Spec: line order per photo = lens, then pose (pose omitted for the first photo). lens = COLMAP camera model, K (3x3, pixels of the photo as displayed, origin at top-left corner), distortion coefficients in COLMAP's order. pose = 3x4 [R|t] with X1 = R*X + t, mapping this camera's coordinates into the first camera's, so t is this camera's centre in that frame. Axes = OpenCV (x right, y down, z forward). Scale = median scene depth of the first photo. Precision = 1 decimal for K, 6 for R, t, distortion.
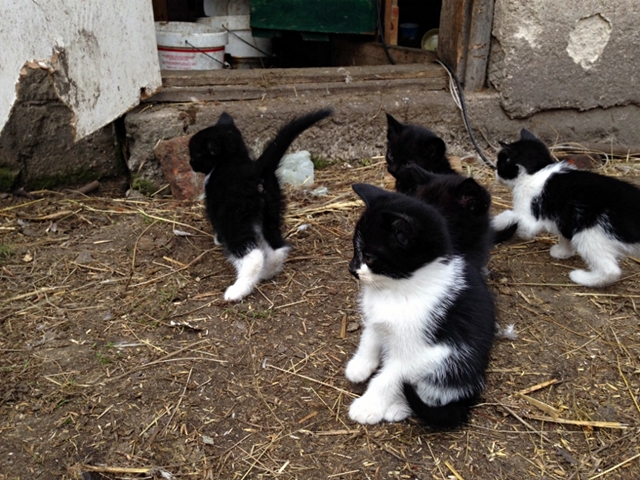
lens RADIAL K [[593.8, 0, 320.1], [0, 593.8, 232.5], [0, 0, 1]] dist [0.121483, -0.248441]
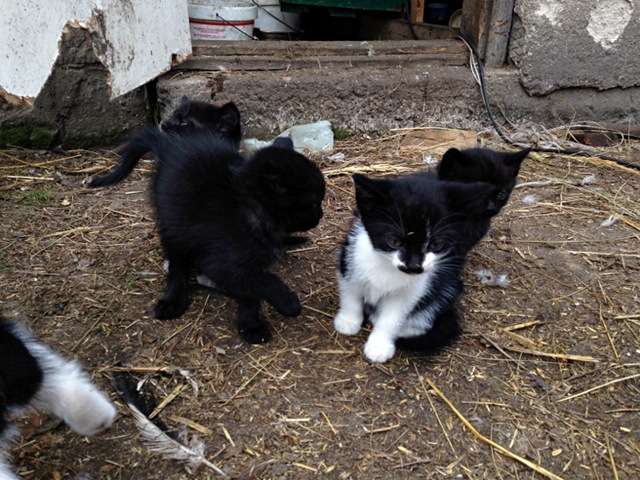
lens RADIAL K [[588.3, 0, 319.0], [0, 588.3, 232.6], [0, 0, 1]] dist [0.132290, -0.253957]
pose [[0.998403, 0.036199, -0.043376, 0.015361], [-0.034916, 0.998941, 0.029968, 0.029677], [0.044415, -0.028406, 0.998609, -0.042233]]
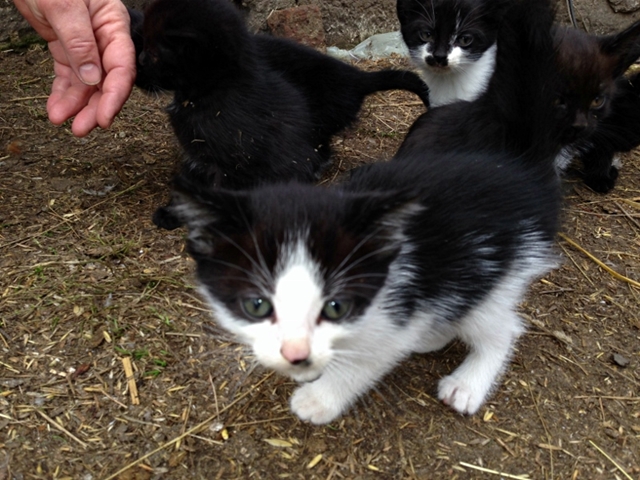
lens RADIAL K [[588.3, 0, 319.0], [0, 588.3, 232.6], [0, 0, 1]] dist [0.132290, -0.253957]
pose [[0.992497, 0.079630, -0.092784, -0.056884], [-0.067750, 0.989863, 0.124823, 0.097378], [0.101783, -0.117601, 0.987831, -0.080734]]
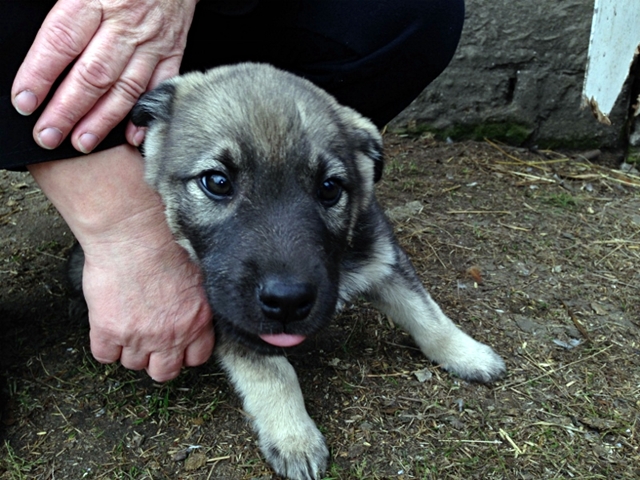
lens RADIAL K [[593.8, 0, 320.1], [0, 593.8, 232.5], [0, 0, 1]] dist [0.121483, -0.248441]
pose [[0.822894, 0.241385, -0.514372, -0.188376], [-0.211948, 0.970338, 0.116285, 0.036806], [0.527184, 0.013330, 0.849646, -0.167616]]
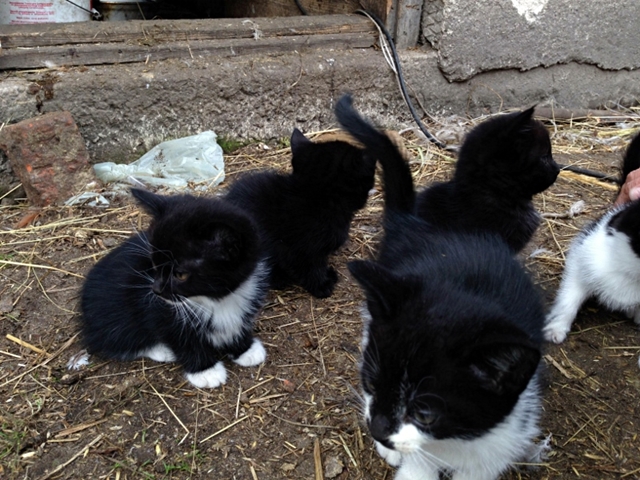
lens RADIAL K [[593.9, 0, 324.3], [0, 593.9, 234.9], [0, 0, 1]] dist [0.136116, -0.267925]
pose [[0.982400, -0.061367, 0.176421, -0.025192], [0.045914, 0.994848, 0.090380, -0.069124], [-0.181058, -0.080689, 0.980157, 0.209133]]
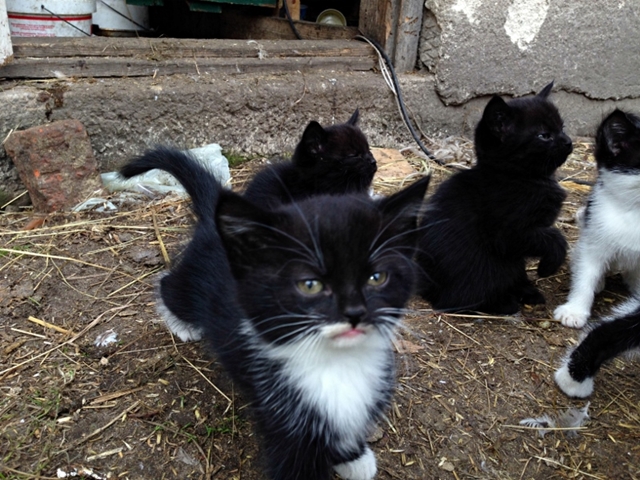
lens RADIAL K [[593.9, 0, 324.3], [0, 593.9, 234.9], [0, 0, 1]] dist [0.136116, -0.267925]
pose [[0.976393, -0.041088, 0.212060, -0.059427], [0.037146, 0.999056, 0.022545, -0.030845], [-0.212786, -0.014136, 0.976997, 0.208255]]
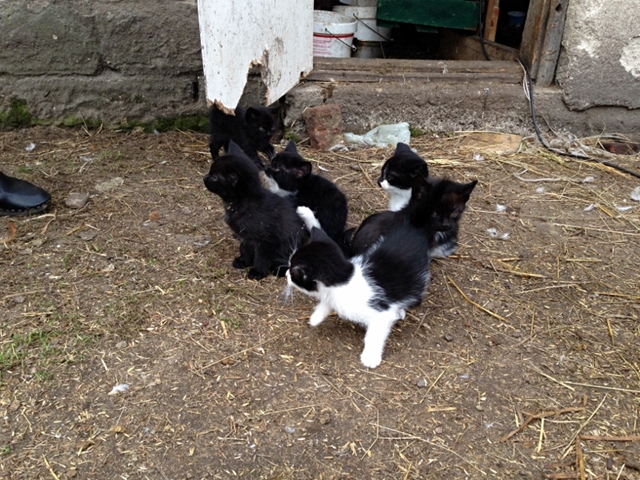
lens RADIAL K [[580.7, 0, 318.2], [0, 580.7, 236.8], [0, 0, 1]] dist [0.127820, -0.242911]
pose [[0.980323, 0.117886, -0.158331, 0.023549], [-0.106443, 0.991181, 0.078931, 0.044544], [0.166240, -0.060524, 0.984226, -0.420869]]
